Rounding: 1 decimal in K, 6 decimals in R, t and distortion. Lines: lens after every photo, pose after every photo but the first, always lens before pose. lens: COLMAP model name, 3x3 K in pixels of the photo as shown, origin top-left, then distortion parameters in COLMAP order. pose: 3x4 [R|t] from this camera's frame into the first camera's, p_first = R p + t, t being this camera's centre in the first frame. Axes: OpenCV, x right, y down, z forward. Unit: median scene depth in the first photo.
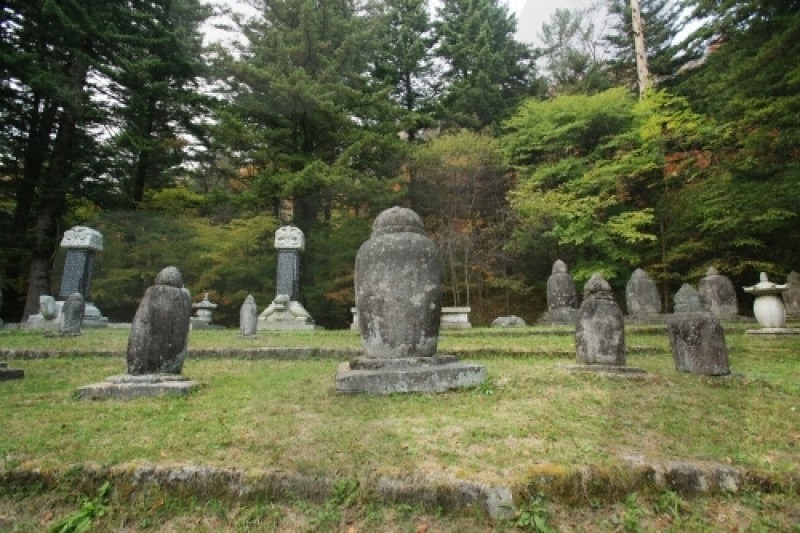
lens RADIAL K [[367.2, 0, 396.9], [0, 367.2, 267.7], [0, 0, 1]] dist [-0.073997, 0.031626]
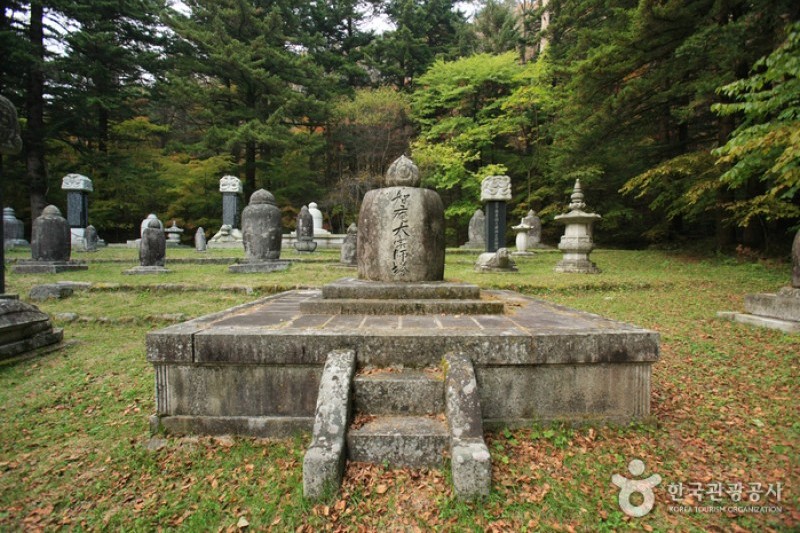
lens RADIAL K [[367.2, 0, 396.9], [0, 367.2, 267.7], [0, 0, 1]] dist [-0.073997, 0.031626]
pose [[0.997993, 0.008191, 0.062794, 0.280537], [-0.021515, 0.976471, 0.214575, -0.083322], [-0.059558, -0.215495, 0.974687, -0.501145]]
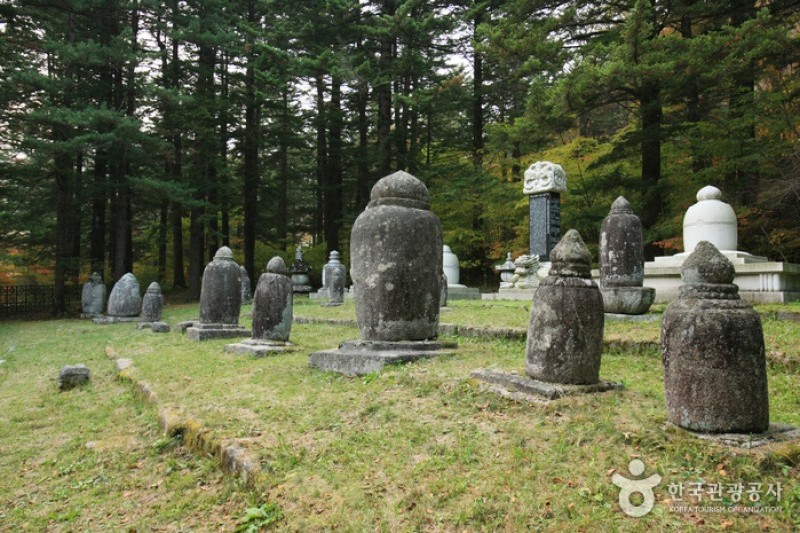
lens RADIAL K [[551.4, 0, 393.3], [0, 551.4, 266.8], [0, 0, 1]] dist [-0.058048, 0.082053]
pose [[0.570915, -0.033647, -0.820319, 0.469629], [0.140286, 0.988464, 0.057090, -0.007961], [0.808935, -0.147673, 0.569049, 0.093319]]
